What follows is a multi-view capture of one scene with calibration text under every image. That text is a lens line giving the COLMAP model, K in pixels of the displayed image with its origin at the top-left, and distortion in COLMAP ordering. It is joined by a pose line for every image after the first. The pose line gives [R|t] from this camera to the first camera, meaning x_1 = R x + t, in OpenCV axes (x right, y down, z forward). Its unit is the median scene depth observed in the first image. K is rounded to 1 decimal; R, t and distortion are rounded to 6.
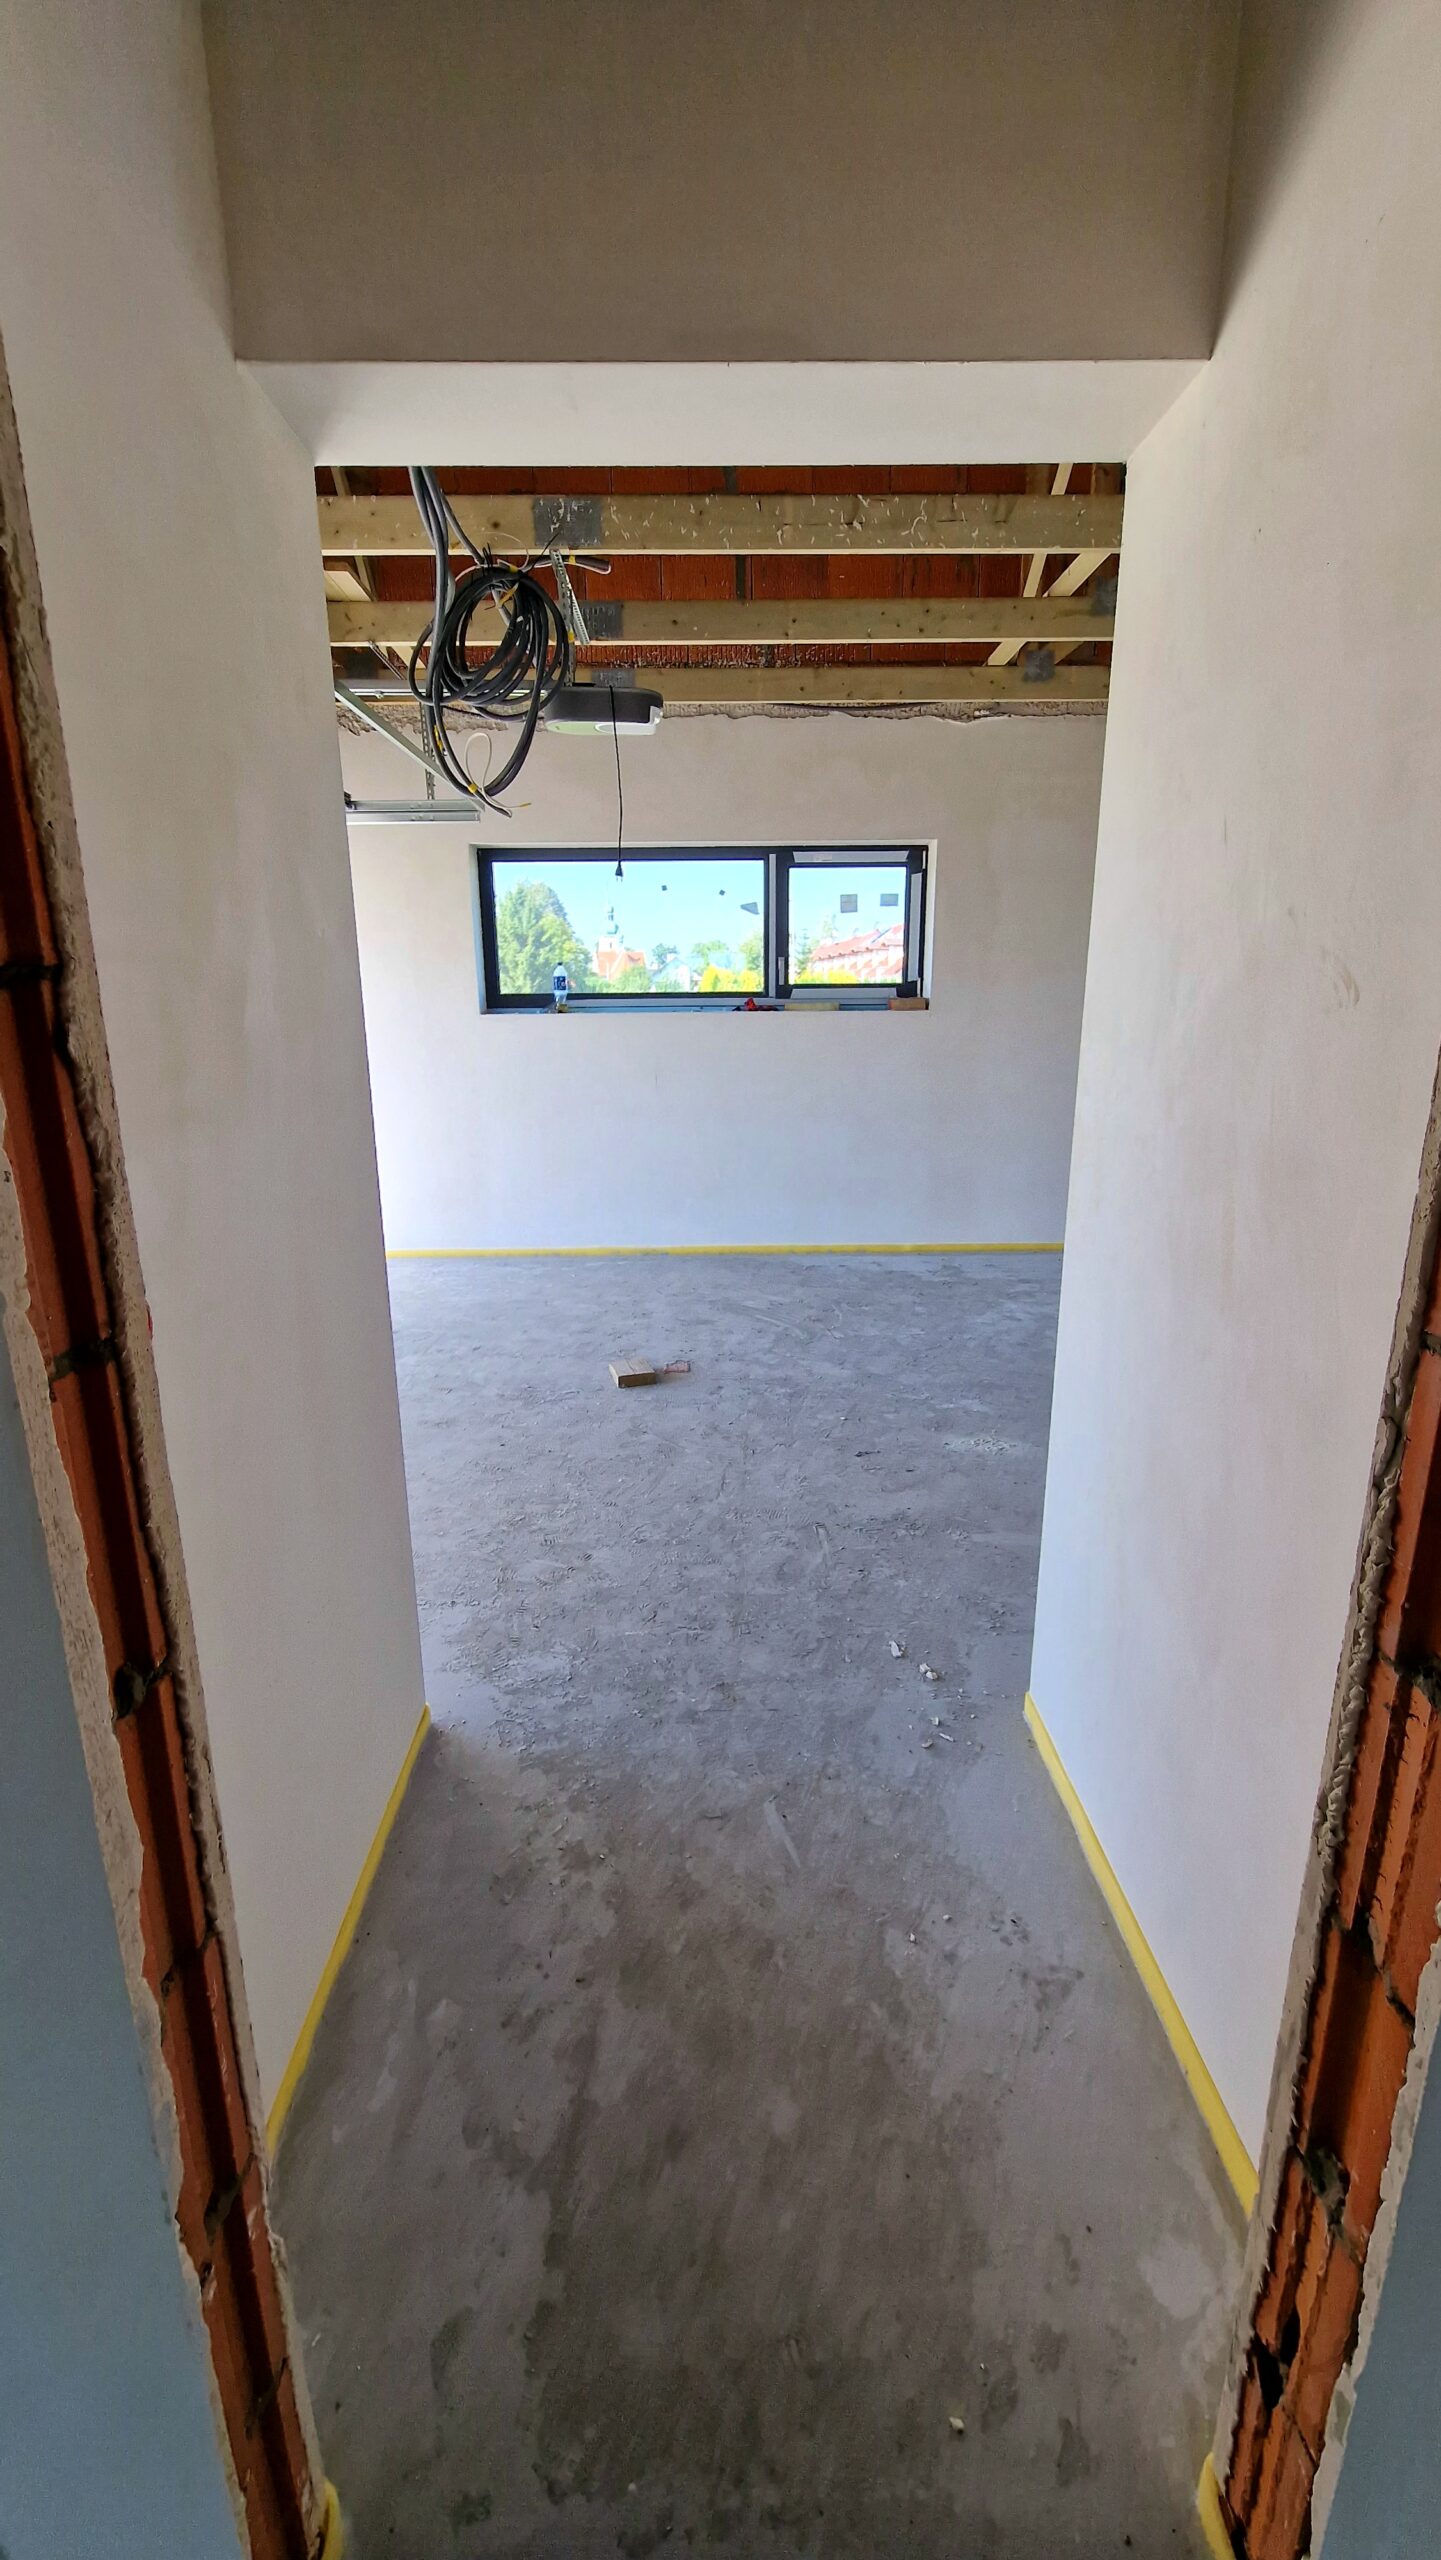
lens RADIAL K [[1045.1, 0, 708.4], [0, 1045.1, 1272.4], [0, 0, 1]] dist [-0.010219, -0.004749]
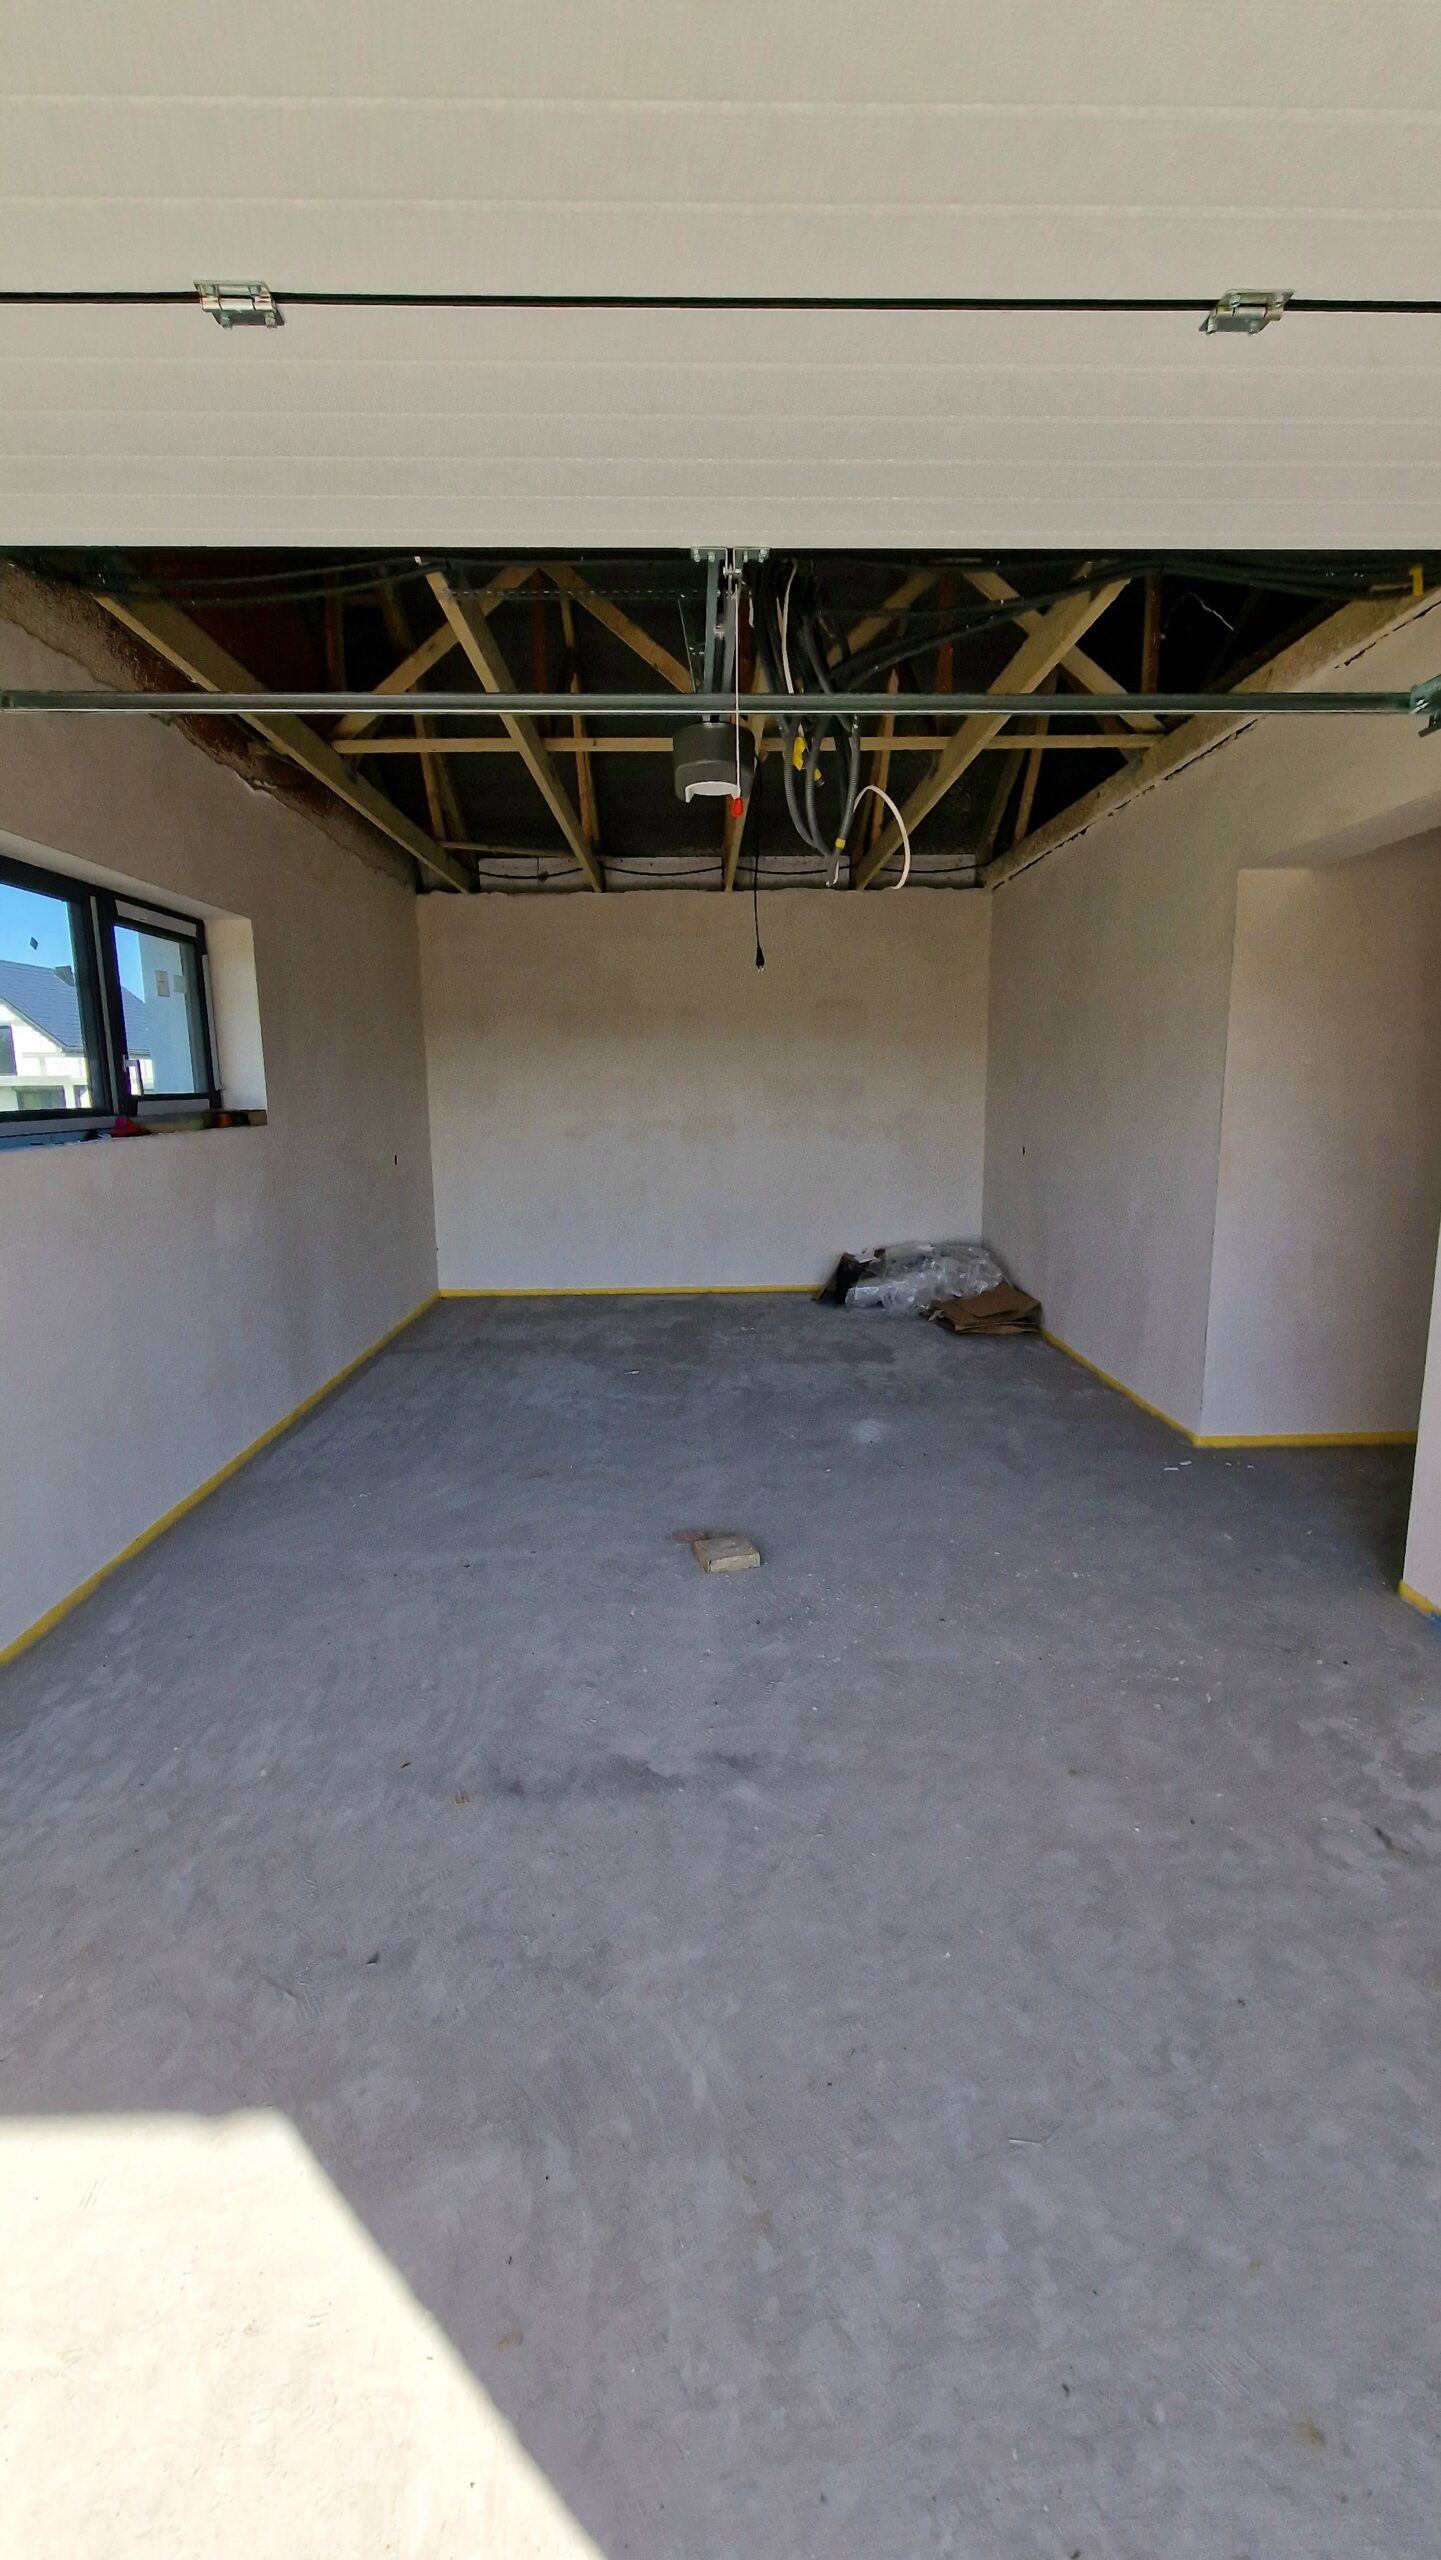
lens RADIAL K [[1045.1, 0, 718.2], [0, 1045.1, 1279.4], [0, 0, 1]] dist [-0.010219, -0.004749]
pose [[-0.015654, -0.175789, 0.984303, -0.698331], [0.274233, 0.945920, 0.173295, -0.209158], [-0.961536, 0.272641, 0.033400, 0.765439]]
